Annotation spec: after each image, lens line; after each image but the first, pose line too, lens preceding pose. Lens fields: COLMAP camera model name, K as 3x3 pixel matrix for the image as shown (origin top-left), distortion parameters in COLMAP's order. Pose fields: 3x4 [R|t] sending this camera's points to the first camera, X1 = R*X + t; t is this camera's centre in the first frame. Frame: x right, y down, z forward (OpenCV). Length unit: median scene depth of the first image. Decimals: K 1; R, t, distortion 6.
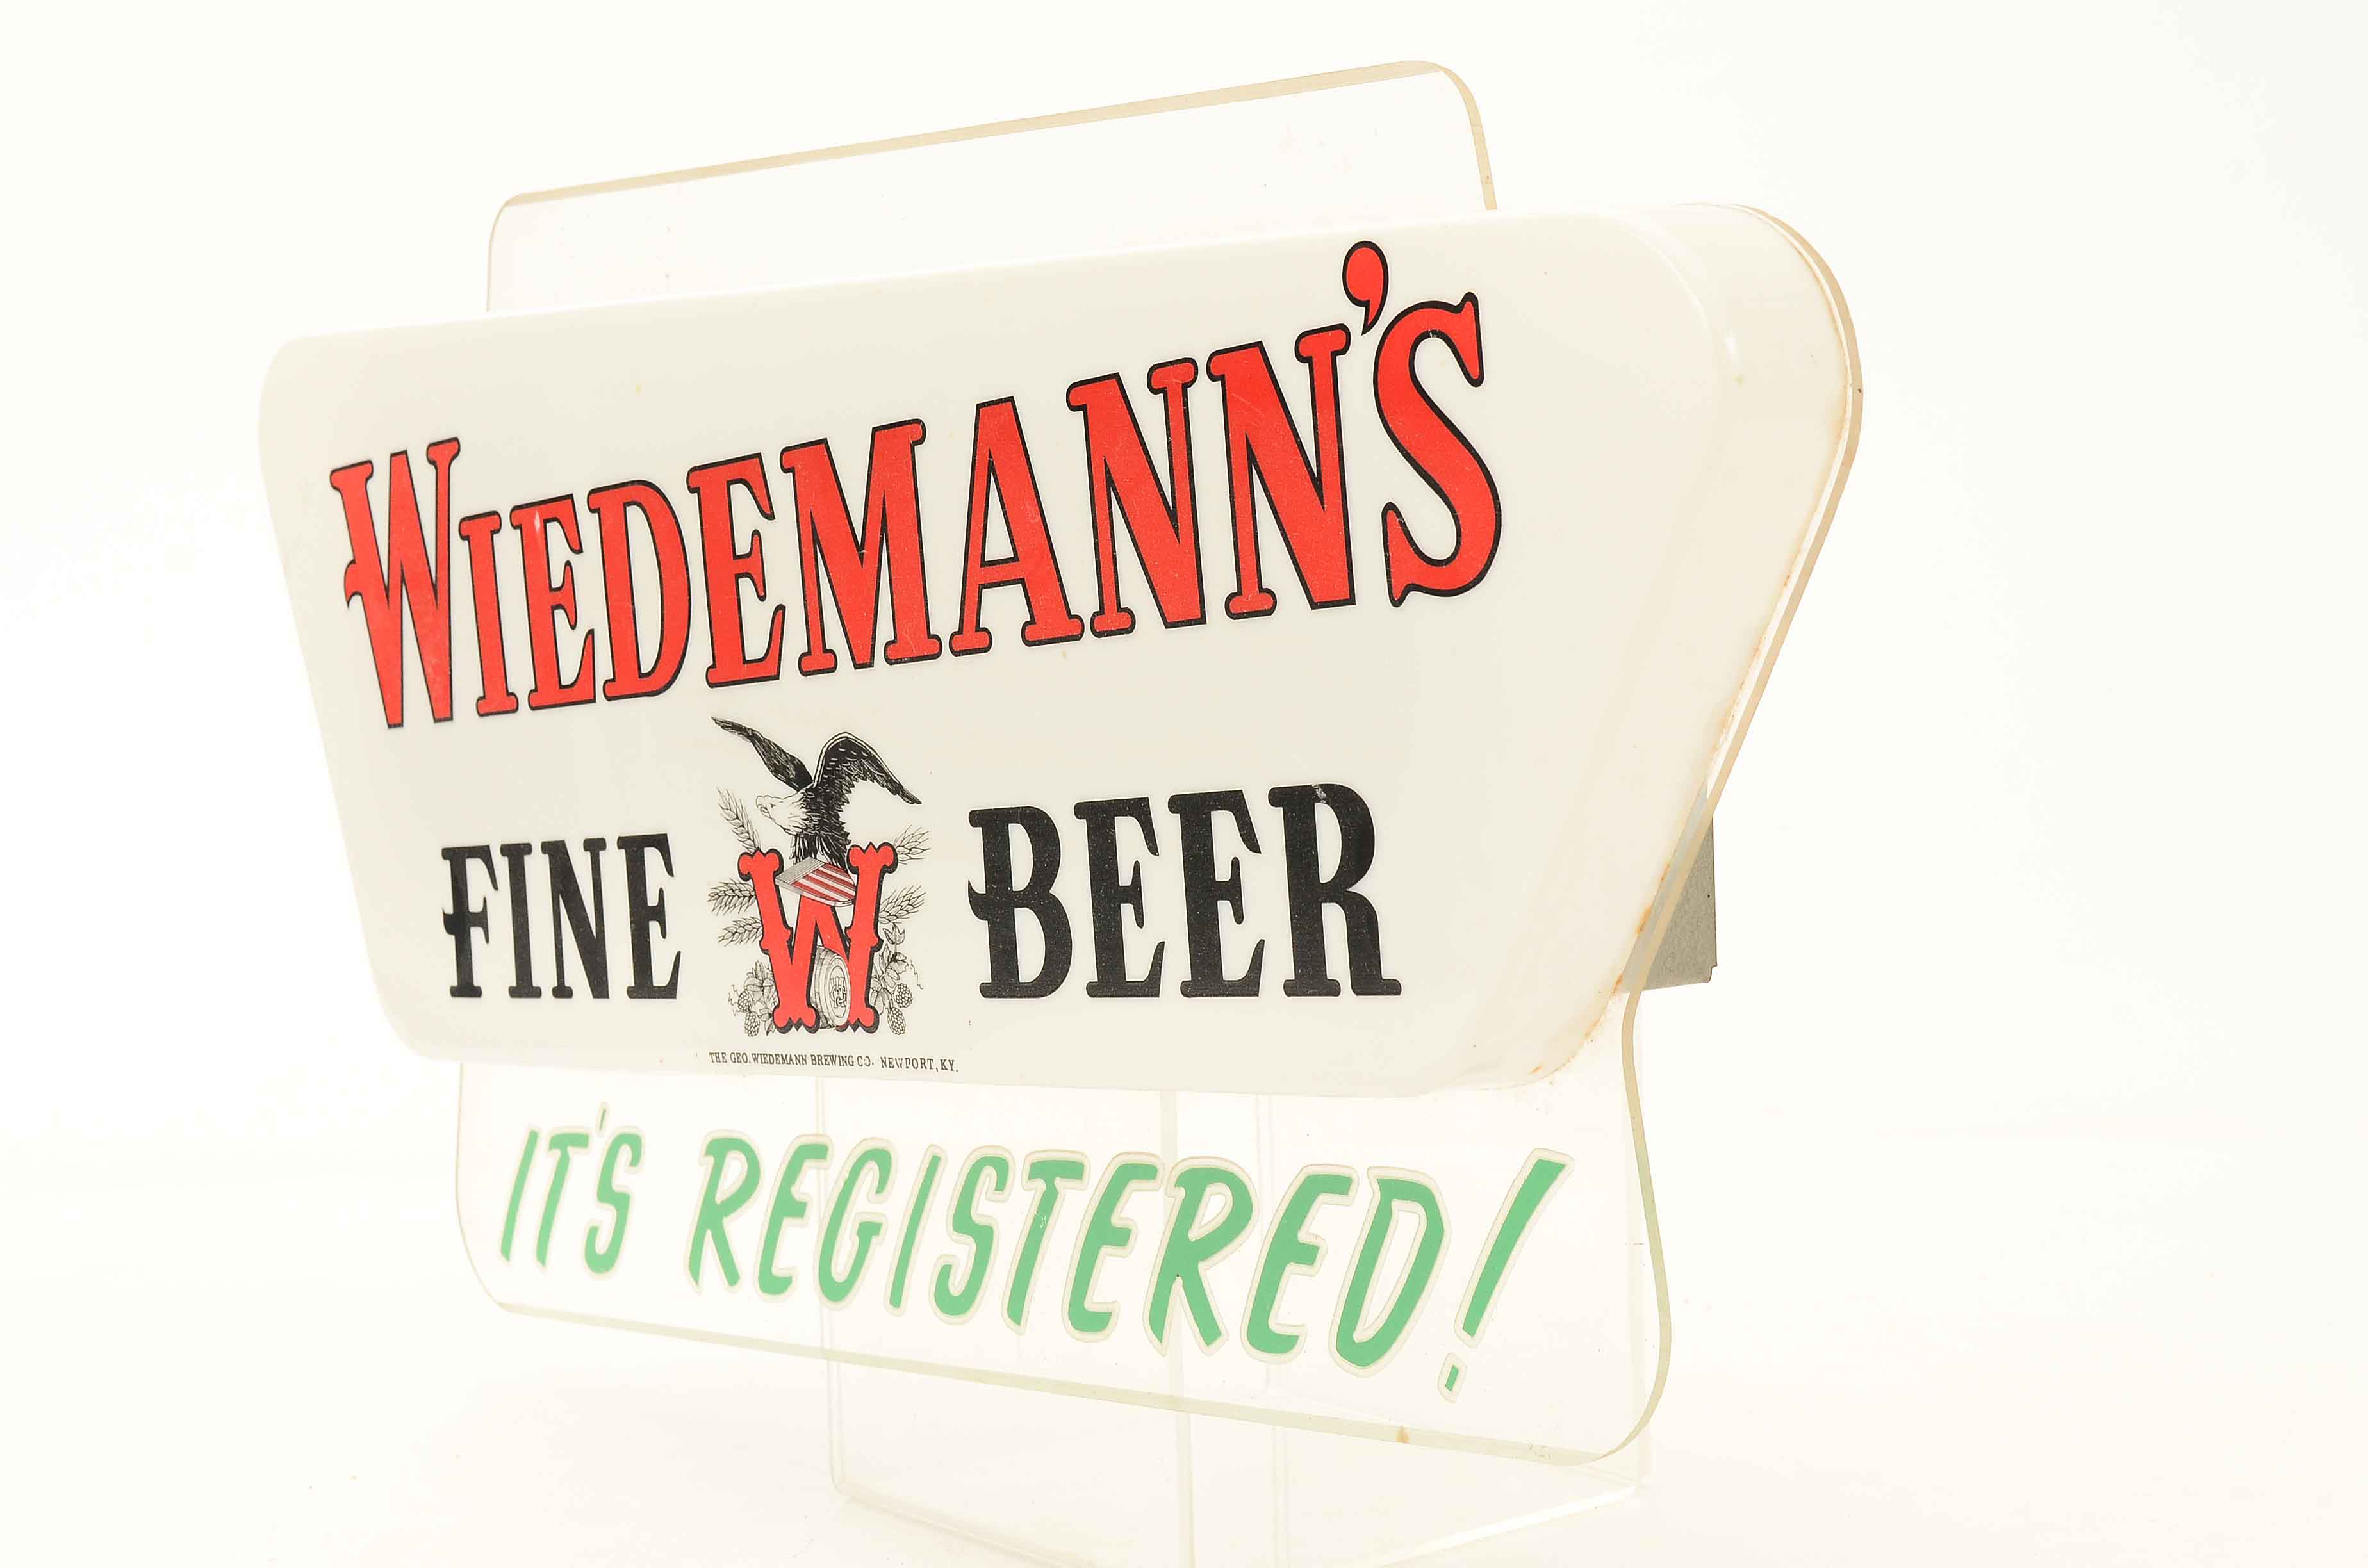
lens RADIAL K [[3521.8, 0, 1177.5], [0, 3521.8, 777.1], [0, 0, 1]] dist [0.016800, 0.000000]
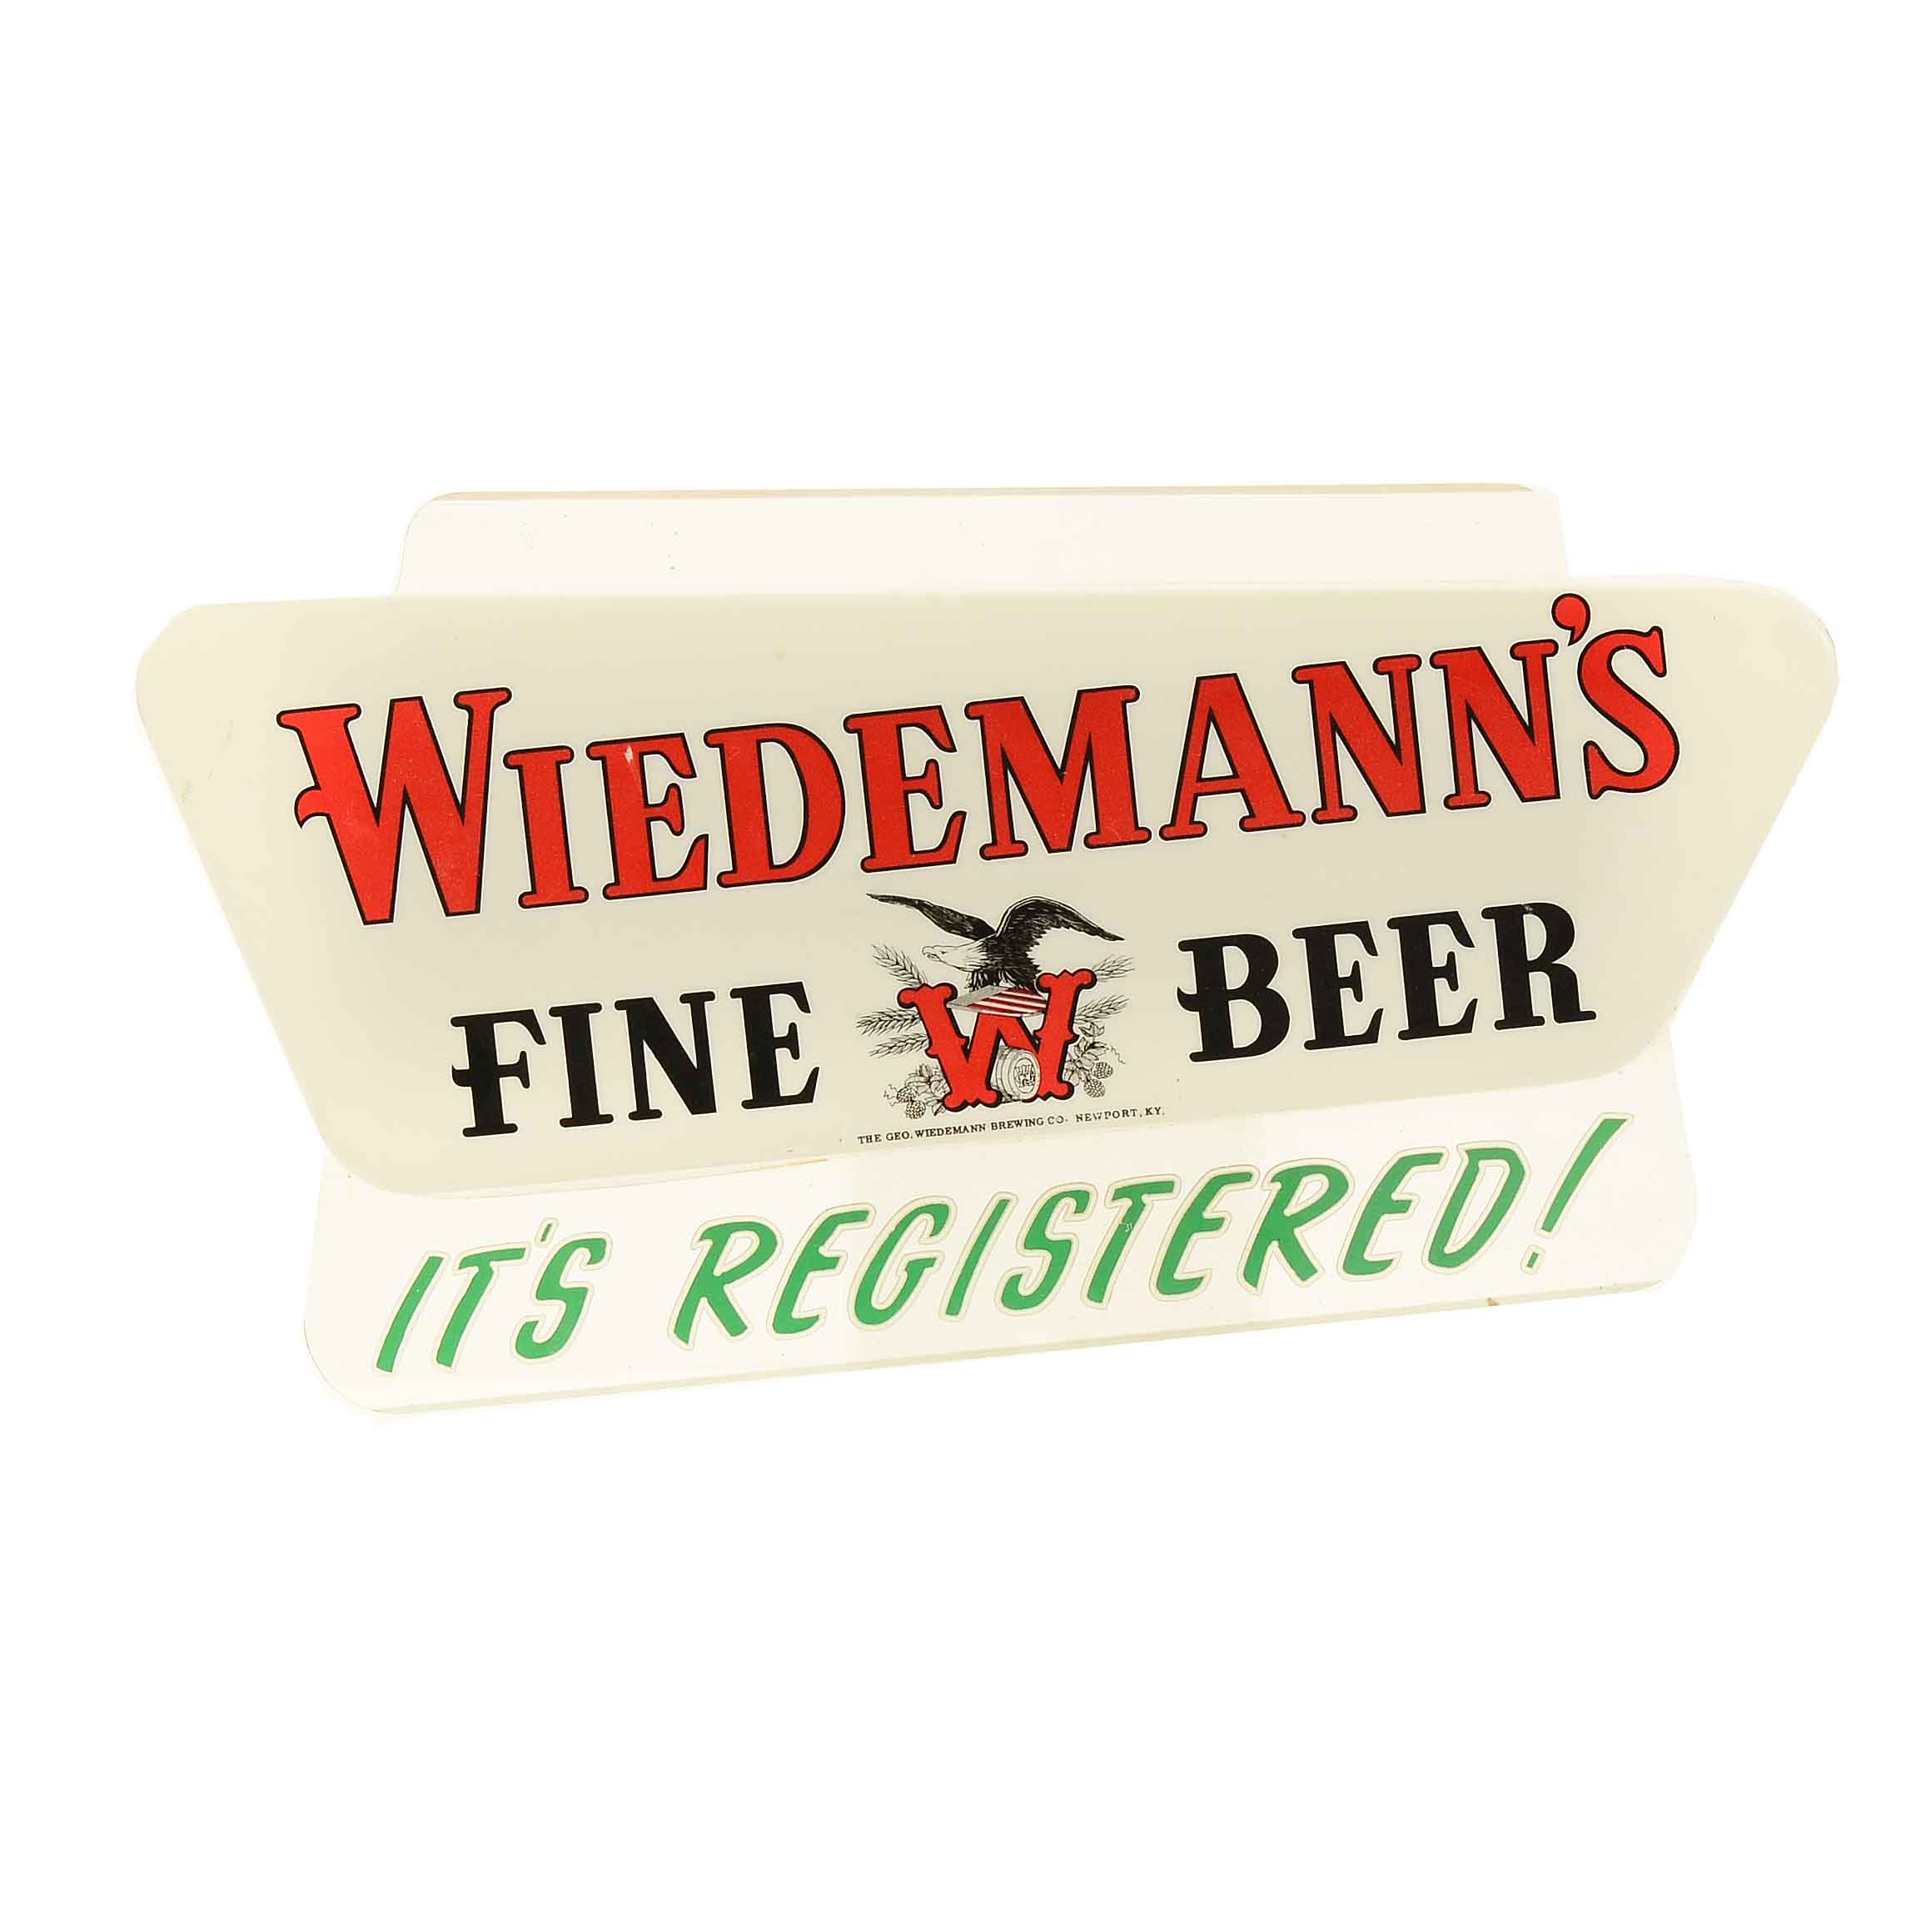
lens RADIAL K [[5772.1, 0, 962.1], [0, 5772.1, 977.9], [0, 0, 1]] dist [0.148138, 0.000000]
pose [[0.695731, -0.012814, 0.718188, -1.869380], [0.052712, 0.998056, -0.033256, 0.100913], [-0.716366, 0.060994, 0.695054, -0.657510]]
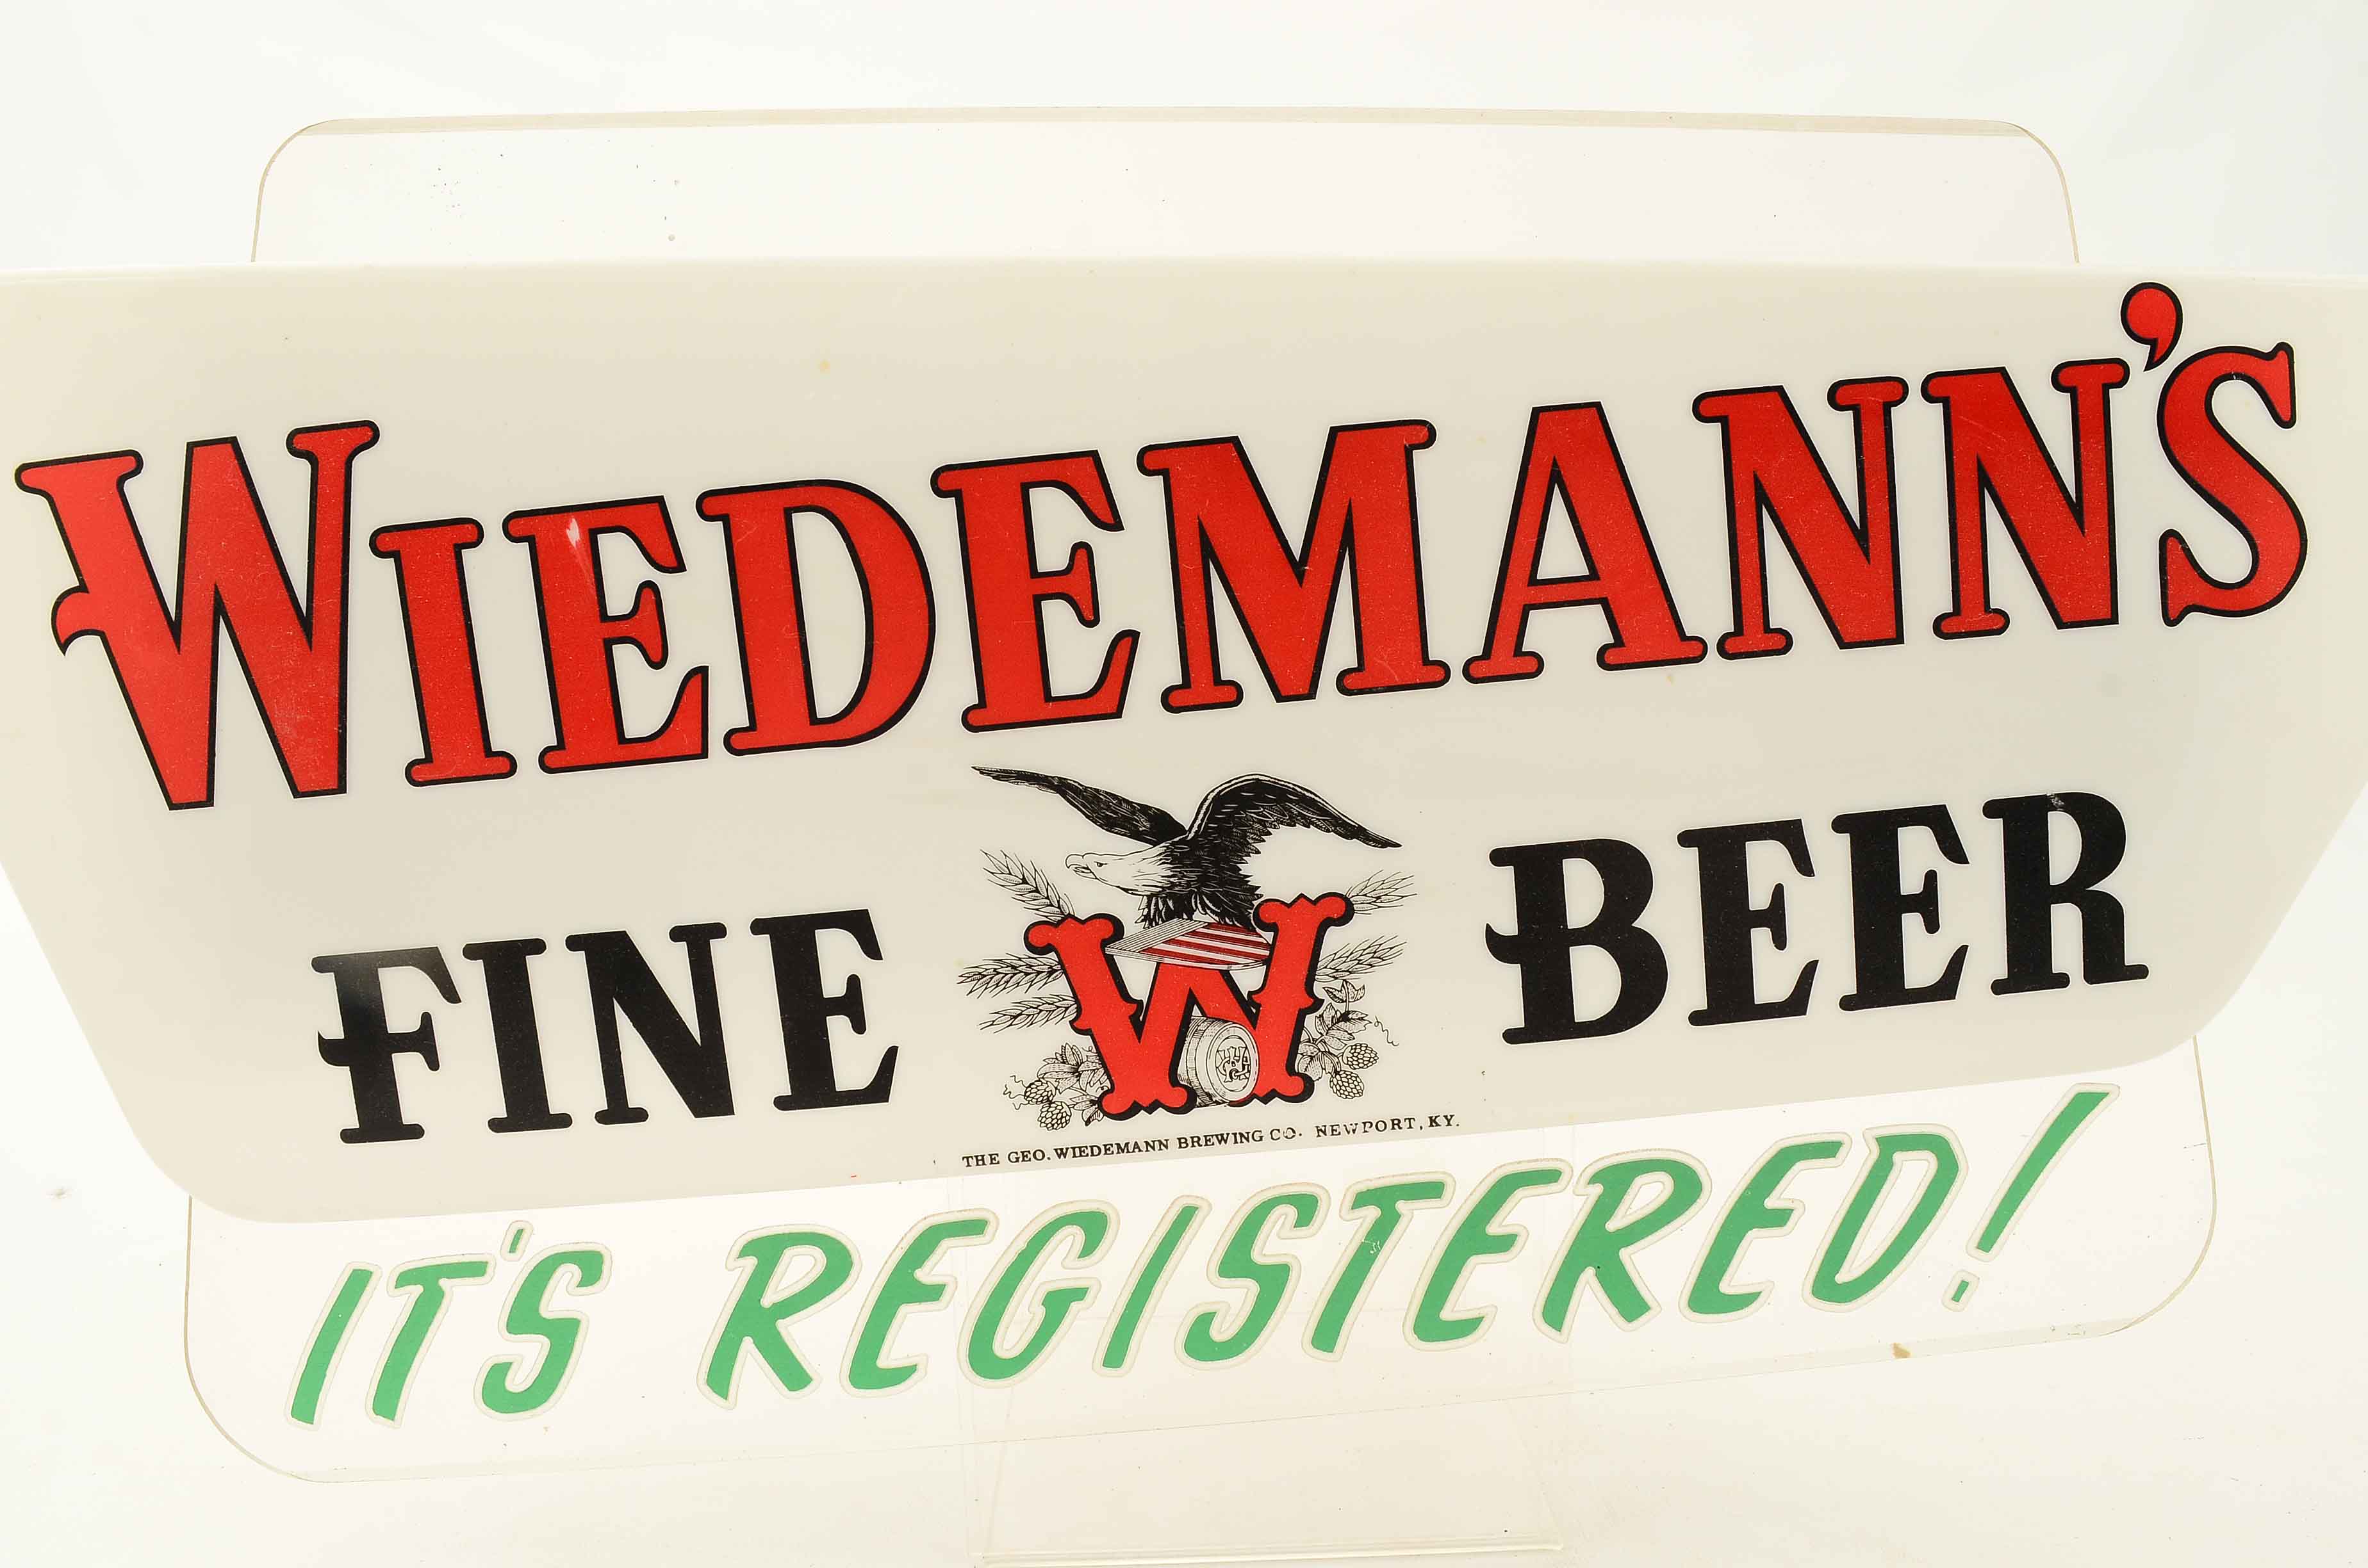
lens RADIAL K [[1766.1, 0, 1210.0], [0, 1766.1, 782.4], [0, 0, 1]] dist [-0.090012, 0.014023]
pose [[0.643516, -0.084346, 0.760771, -0.444108], [0.047923, 0.996400, 0.069933, -0.042671], [-0.763931, -0.008544, 0.645242, 0.732751]]
